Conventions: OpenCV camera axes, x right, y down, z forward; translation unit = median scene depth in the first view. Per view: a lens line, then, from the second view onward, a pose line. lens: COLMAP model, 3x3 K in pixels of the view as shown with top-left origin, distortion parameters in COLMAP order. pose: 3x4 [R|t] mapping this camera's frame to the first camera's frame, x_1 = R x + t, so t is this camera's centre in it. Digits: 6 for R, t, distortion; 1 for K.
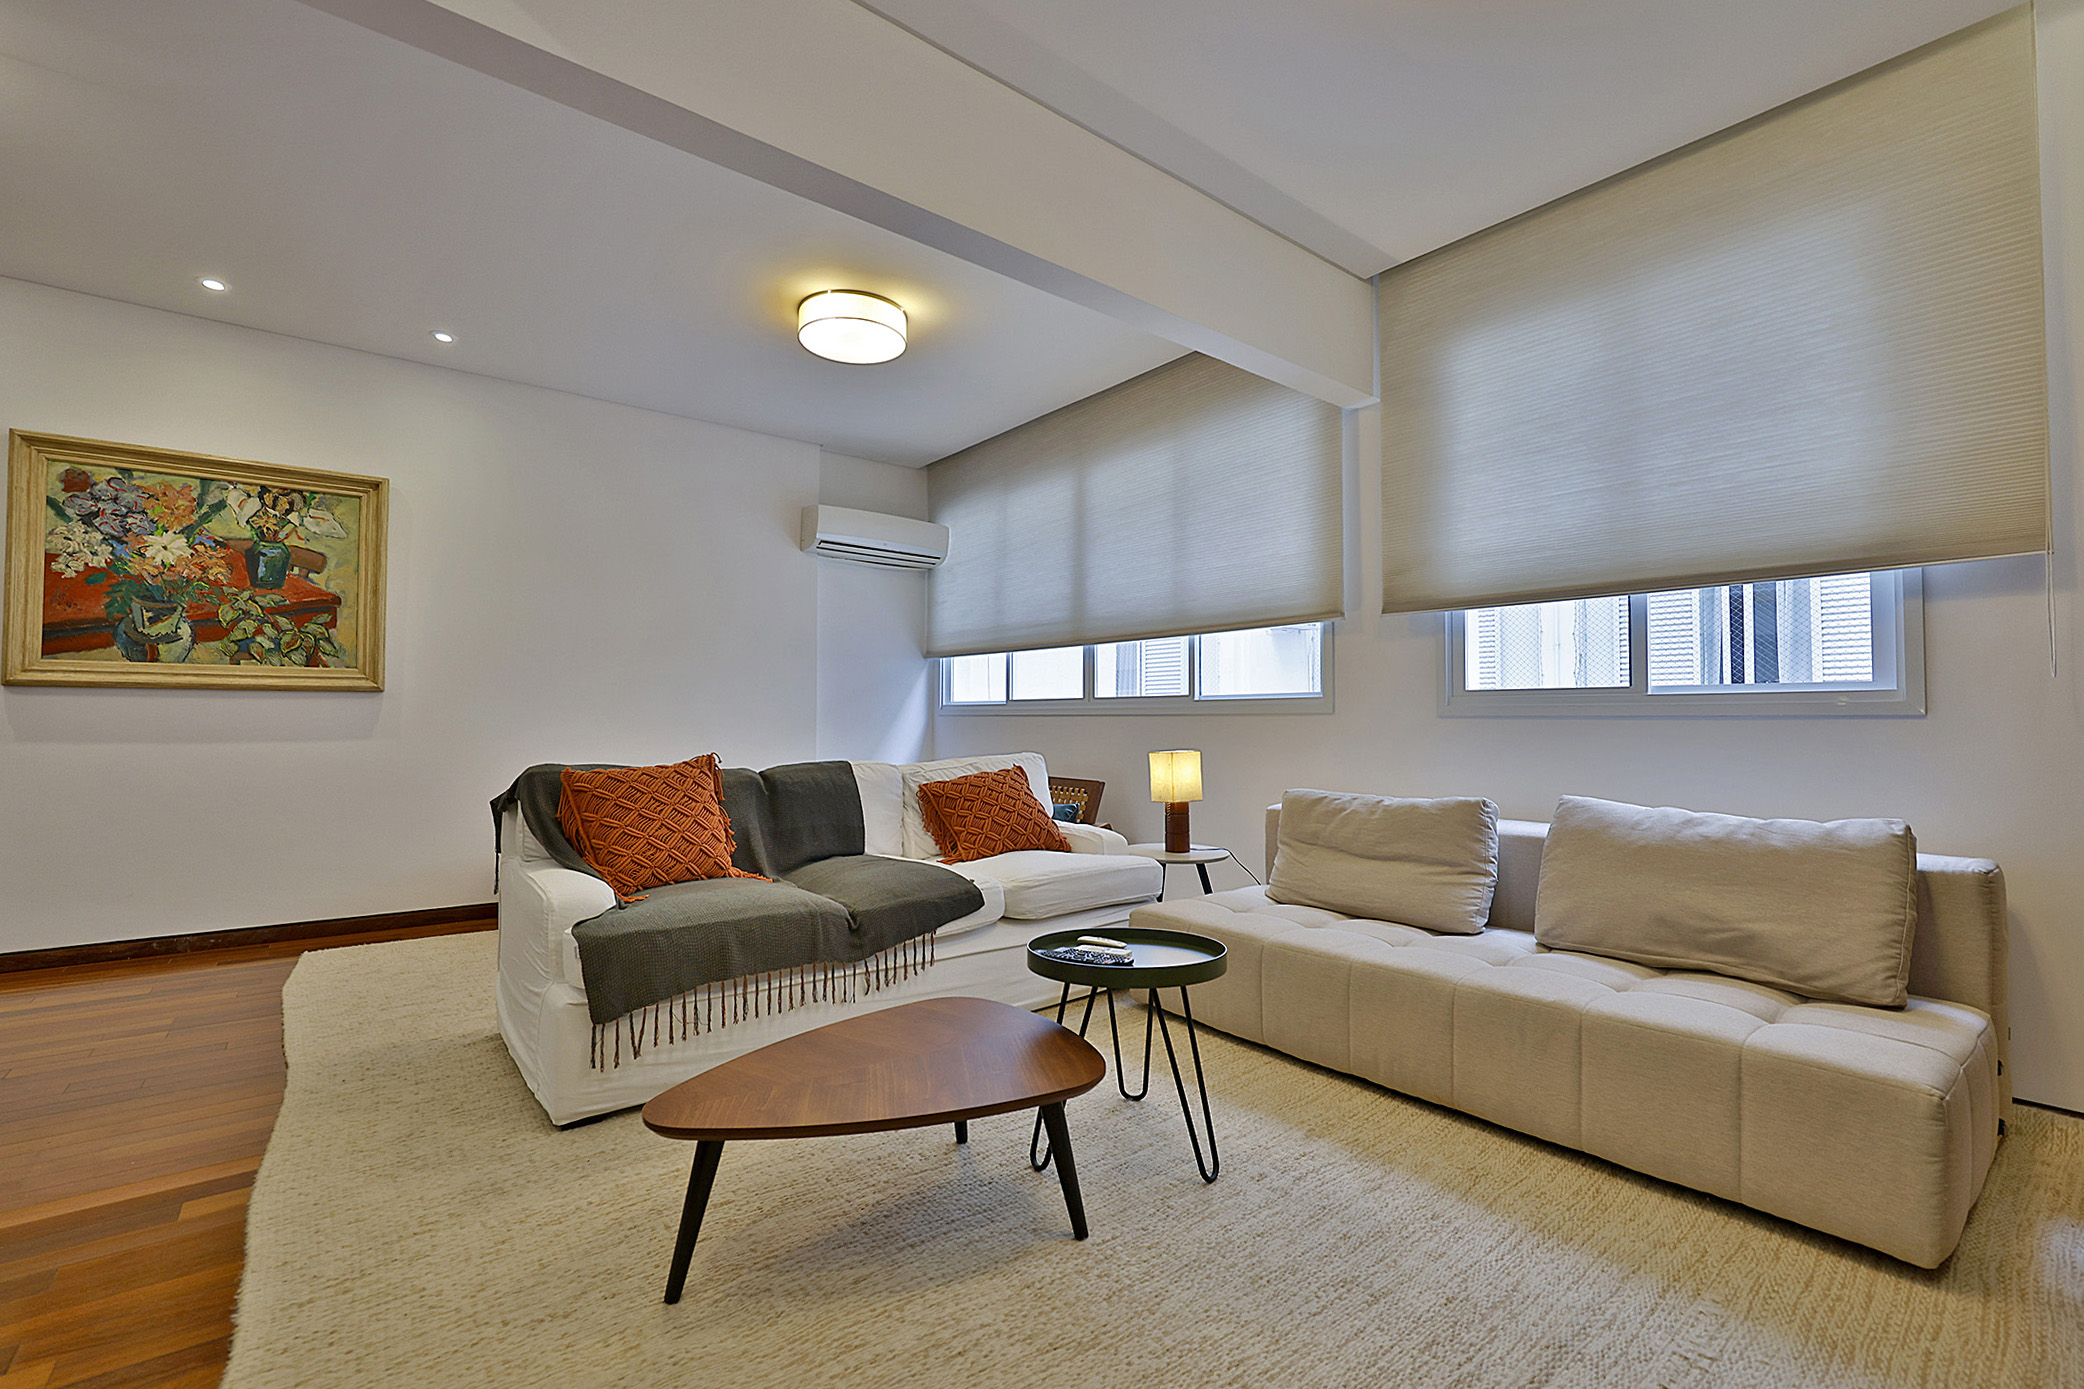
lens RADIAL K [[905.9, 0, 1042.0], [0, 905.9, 694.5], [0, 0, 1]] dist [-0.000943, -0.000095]
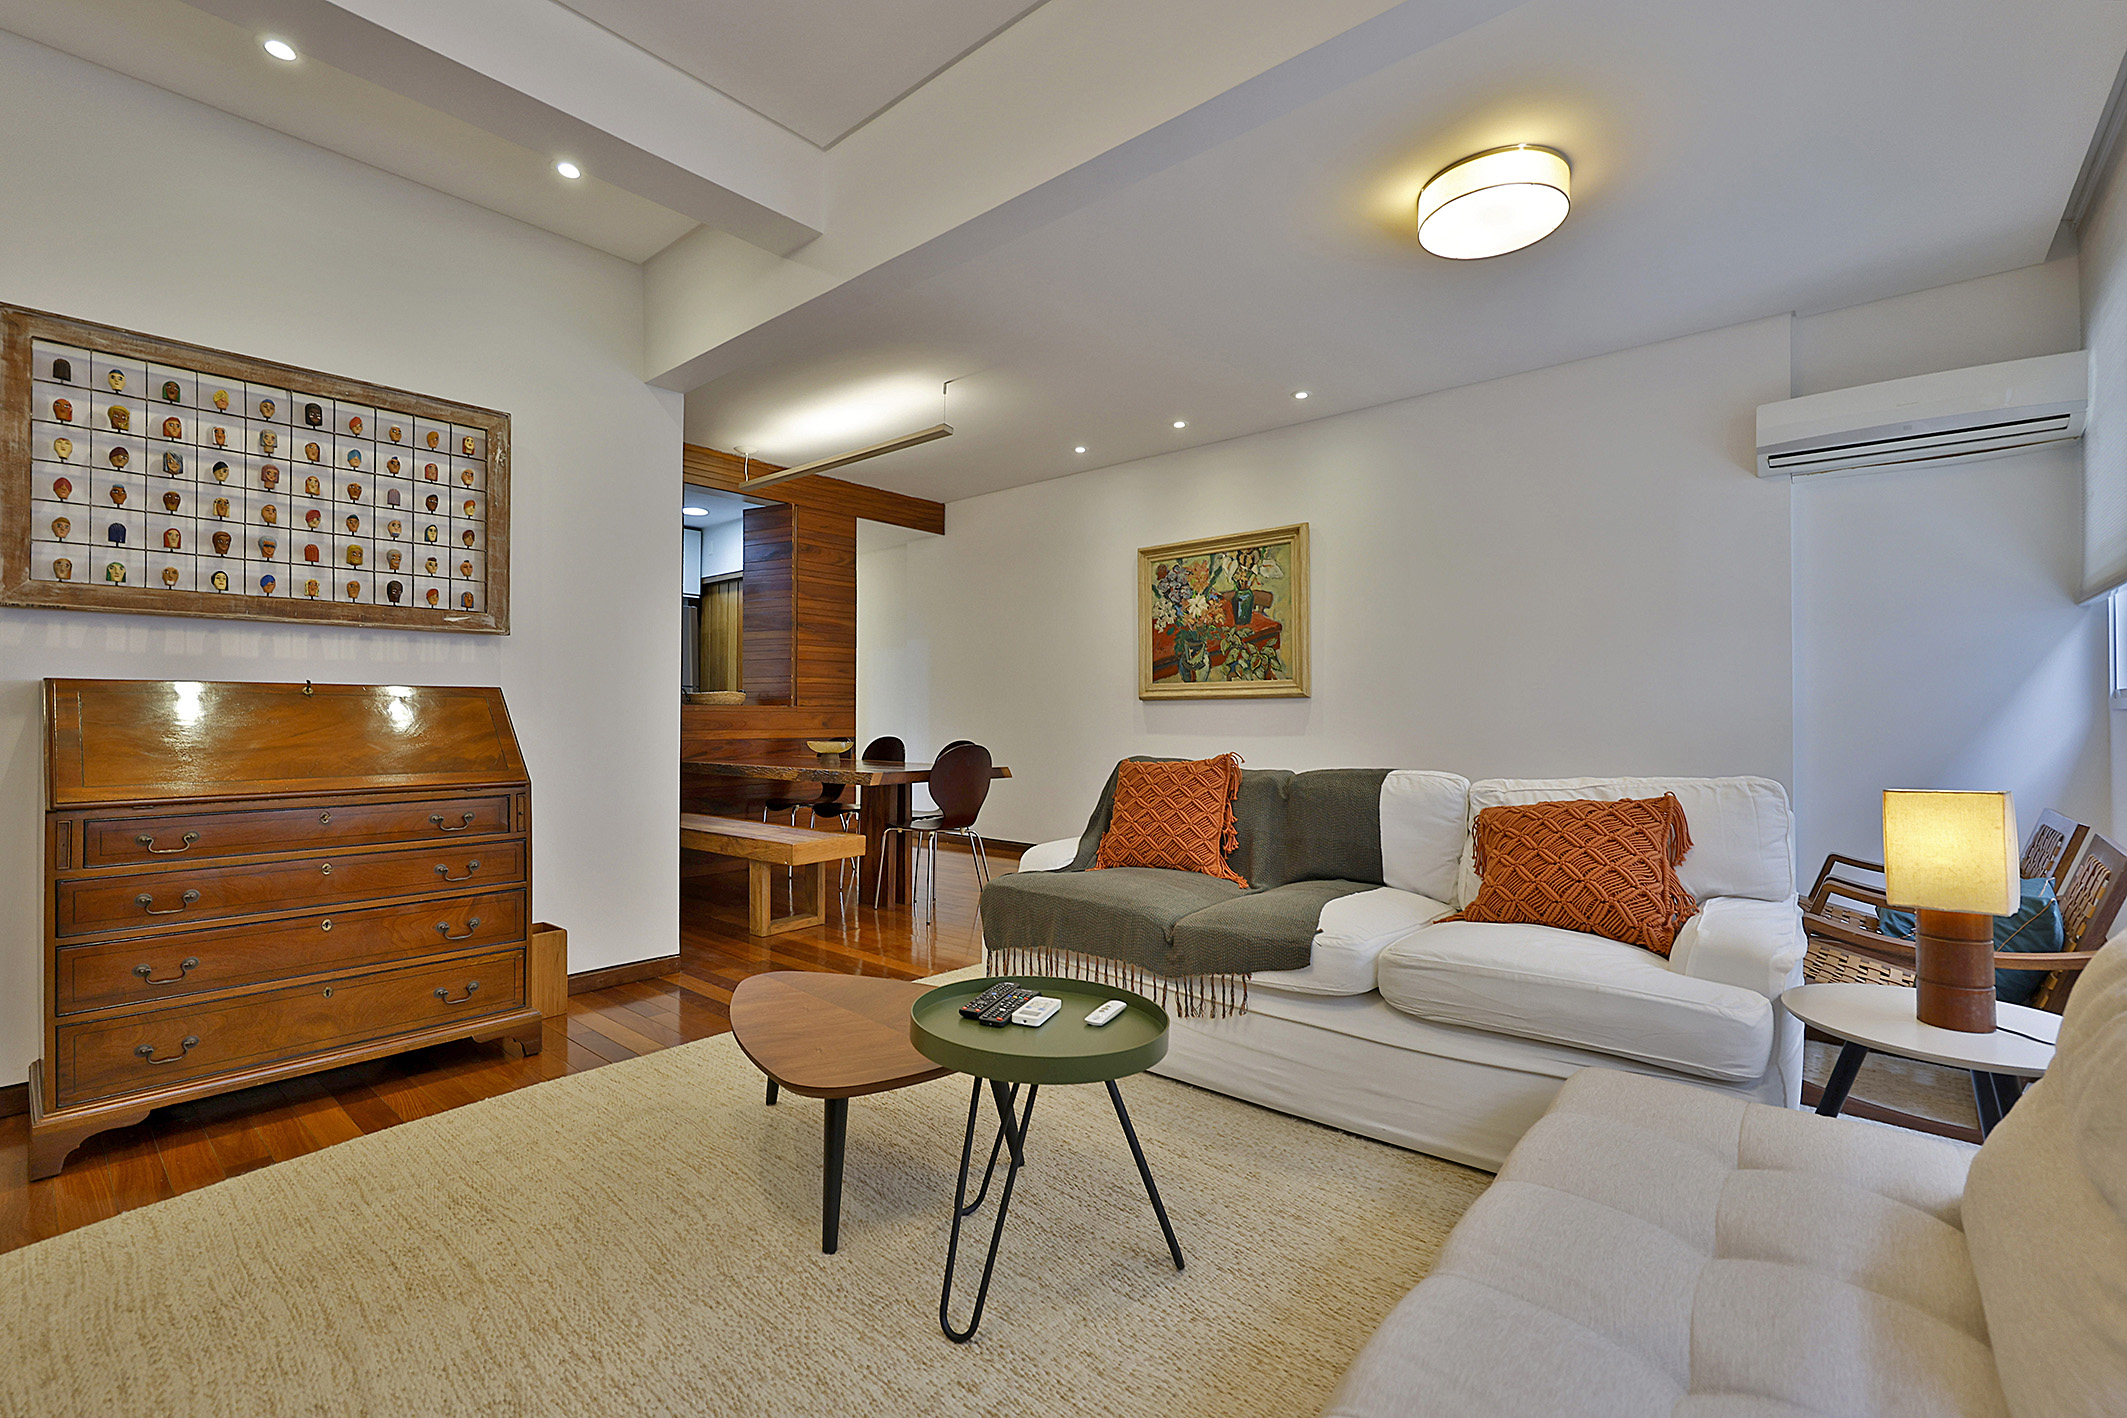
lens RADIAL K [[924.6, 0, 1063.5], [0, 924.6, 709.0], [0, 0, 1]] dist [-0.000943, -0.000095]
pose [[0.184758, -0.013040, -0.982698, 0.483976], [0.029457, 0.999536, -0.007725, 0.014289], [0.982343, -0.027520, 0.185056, 0.486550]]
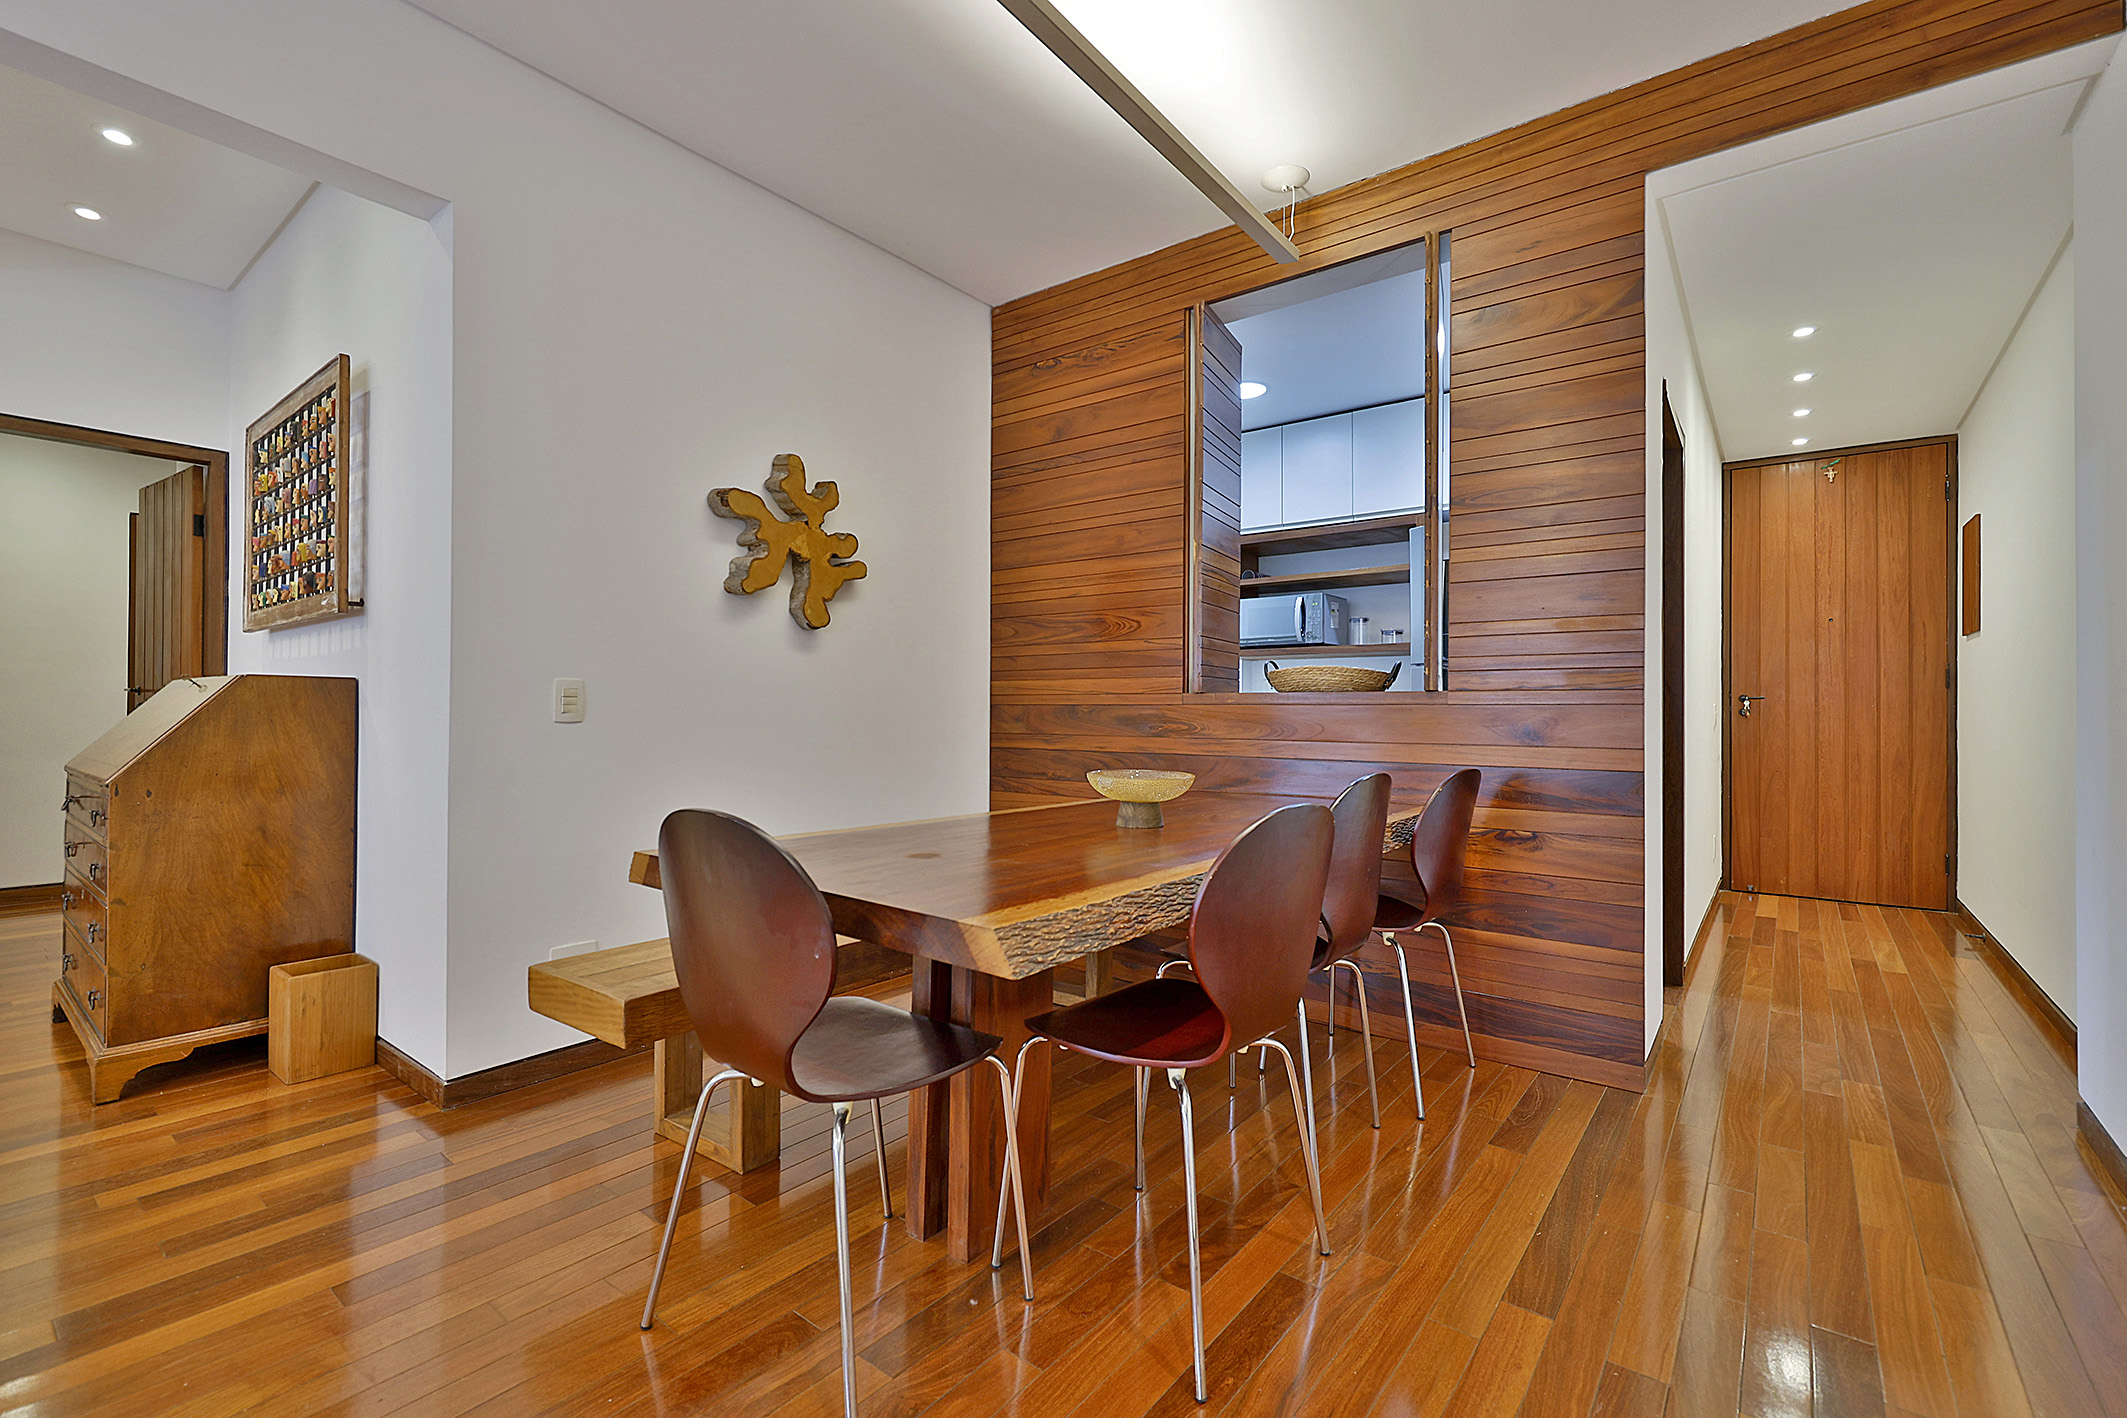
lens RADIAL K [[940.2, 0, 1069.6], [0, 940.2, 713.5], [0, 0, 1]] dist [-0.001175, 0.000052]
pose [[-0.971883, -0.010451, -0.235230, -0.782286], [-0.002557, 0.999424, -0.033838, 0.025445], [0.235449, -0.032285, -0.971350, 0.966900]]
